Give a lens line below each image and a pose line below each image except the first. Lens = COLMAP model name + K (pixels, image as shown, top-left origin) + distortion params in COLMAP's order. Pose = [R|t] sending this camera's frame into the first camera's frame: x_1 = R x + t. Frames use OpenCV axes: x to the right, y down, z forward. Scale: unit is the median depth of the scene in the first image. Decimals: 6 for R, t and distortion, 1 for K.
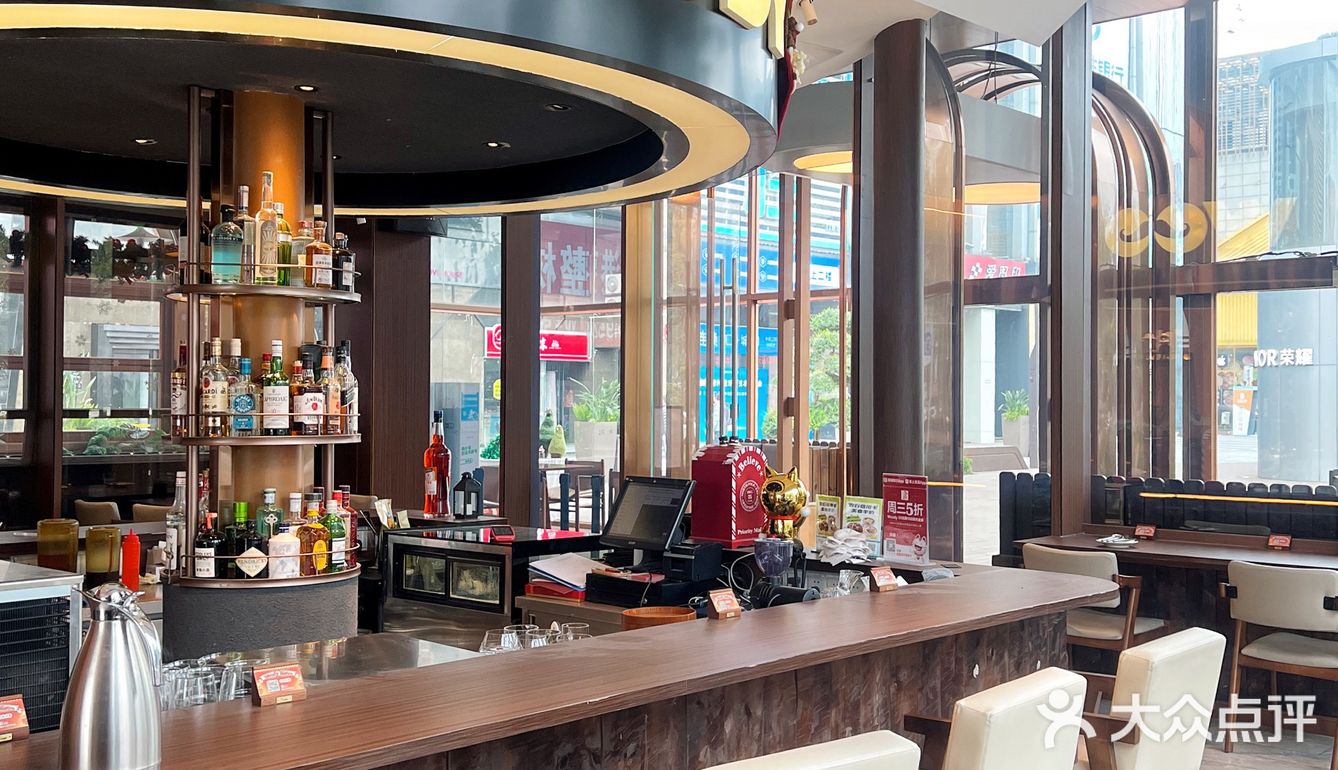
lens RADIAL K [[1318.6, 0, 669.0], [0, 1318.6, 385.0], [0, 0, 1]] dist [0.005666, -0.006954]
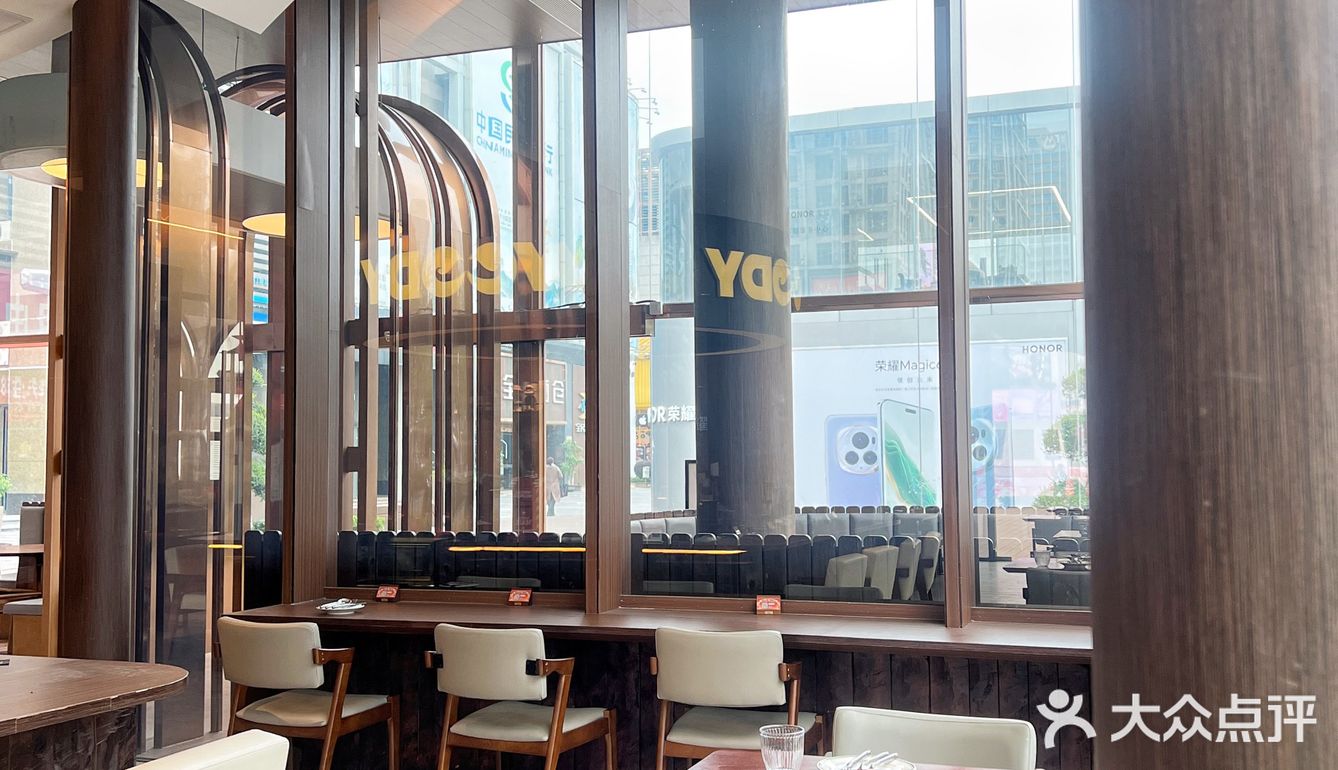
lens RADIAL K [[1318.6, 0, 669.0], [0, 1318.6, 385.0], [0, 0, 1]] dist [0.005666, -0.006954]
pose [[0.912832, 0.008853, 0.408239, 0.107358], [0.009368, 0.999048, -0.042612, 0.007268], [-0.408228, 0.042722, 0.911880, 0.071286]]
